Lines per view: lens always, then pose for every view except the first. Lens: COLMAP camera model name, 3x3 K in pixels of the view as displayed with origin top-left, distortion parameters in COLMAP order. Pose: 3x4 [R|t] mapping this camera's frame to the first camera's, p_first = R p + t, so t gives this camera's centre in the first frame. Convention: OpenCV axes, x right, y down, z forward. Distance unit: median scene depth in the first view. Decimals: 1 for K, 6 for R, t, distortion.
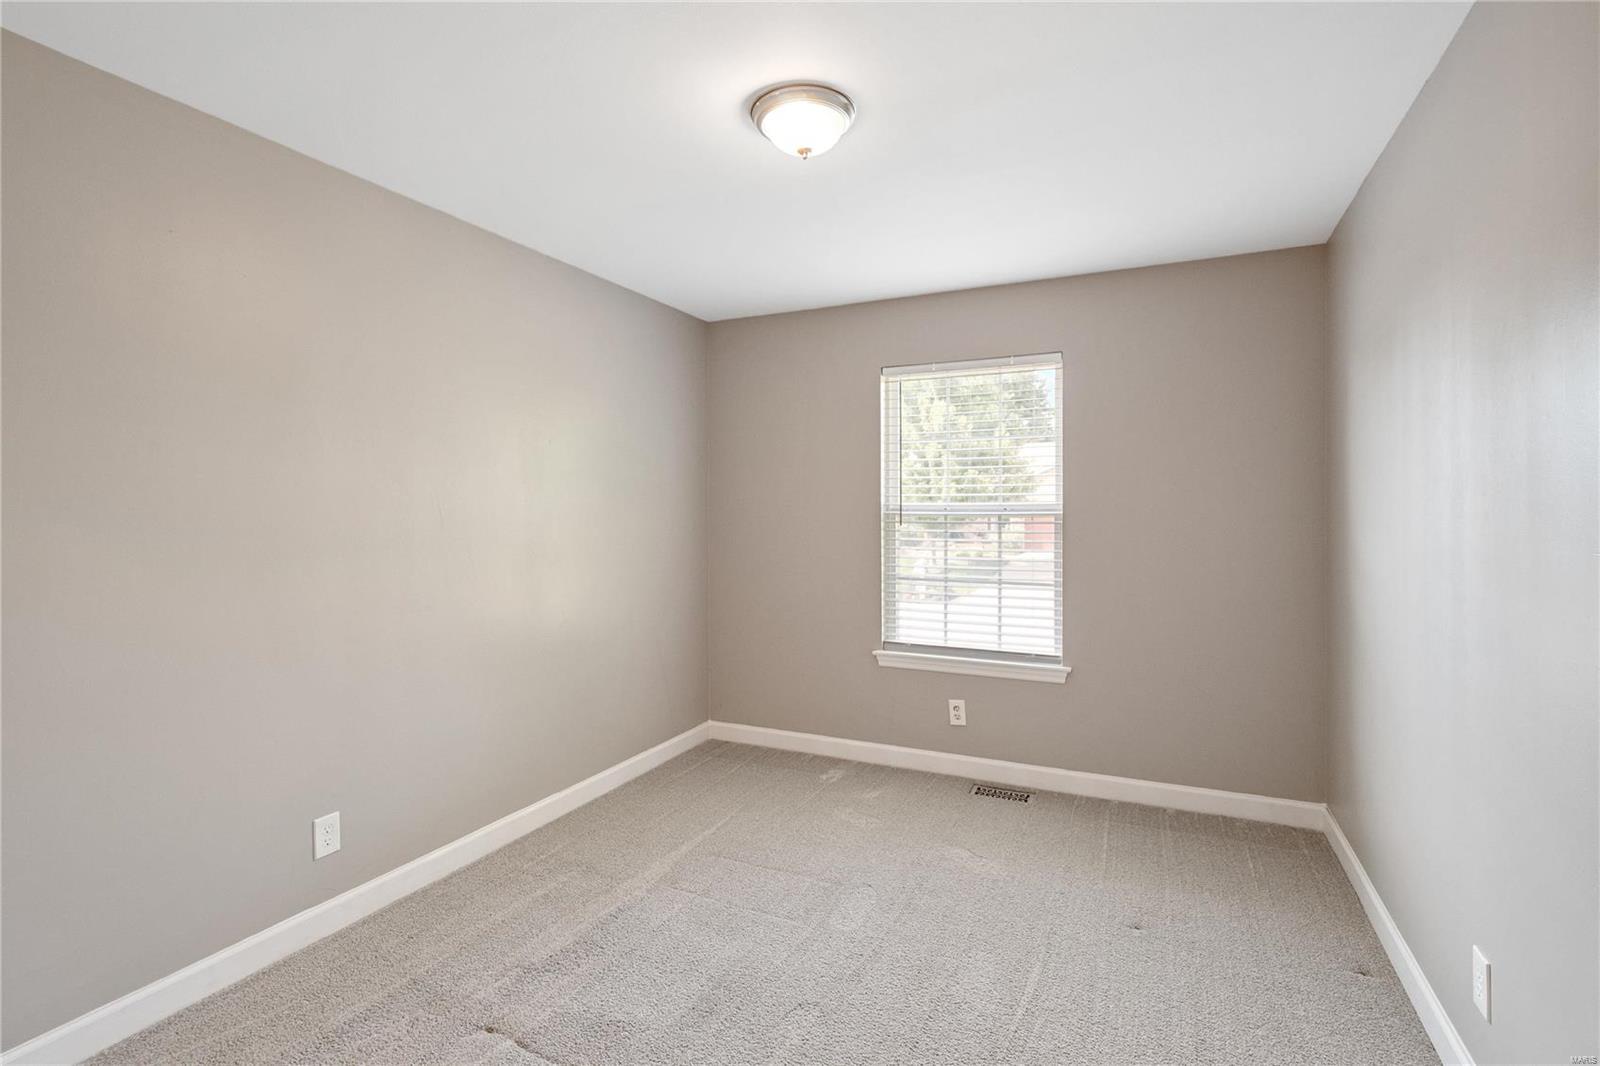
lens RADIAL K [[756.2, 0, 801.2], [0, 756.2, 520.8], [0, 0, 1]] dist [0.021099, -0.026972]
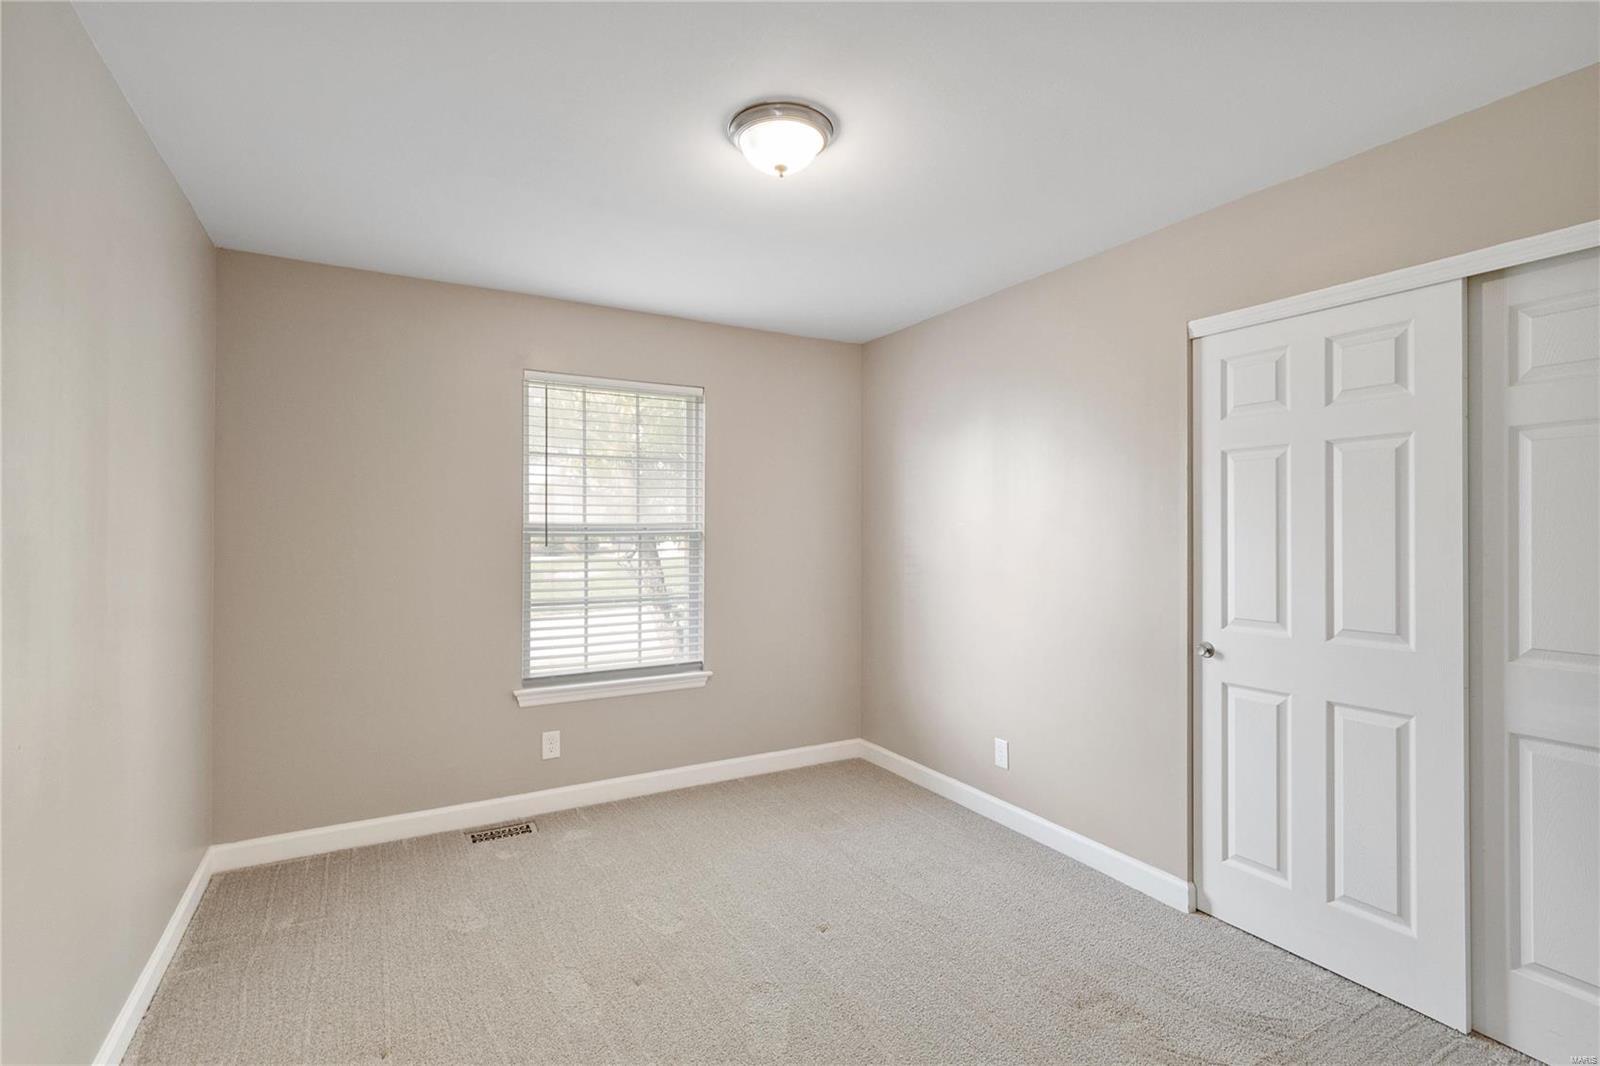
lens RADIAL K [[756.2, 0, 801.2], [0, 756.2, 520.8], [0, 0, 1]] dist [0.021099, -0.026972]
pose [[0.549656, 0.016851, 0.835221, -0.453946], [0.004869, 0.999715, -0.023373, -0.000678], [-0.835377, 0.016914, 0.549418, 0.244360]]
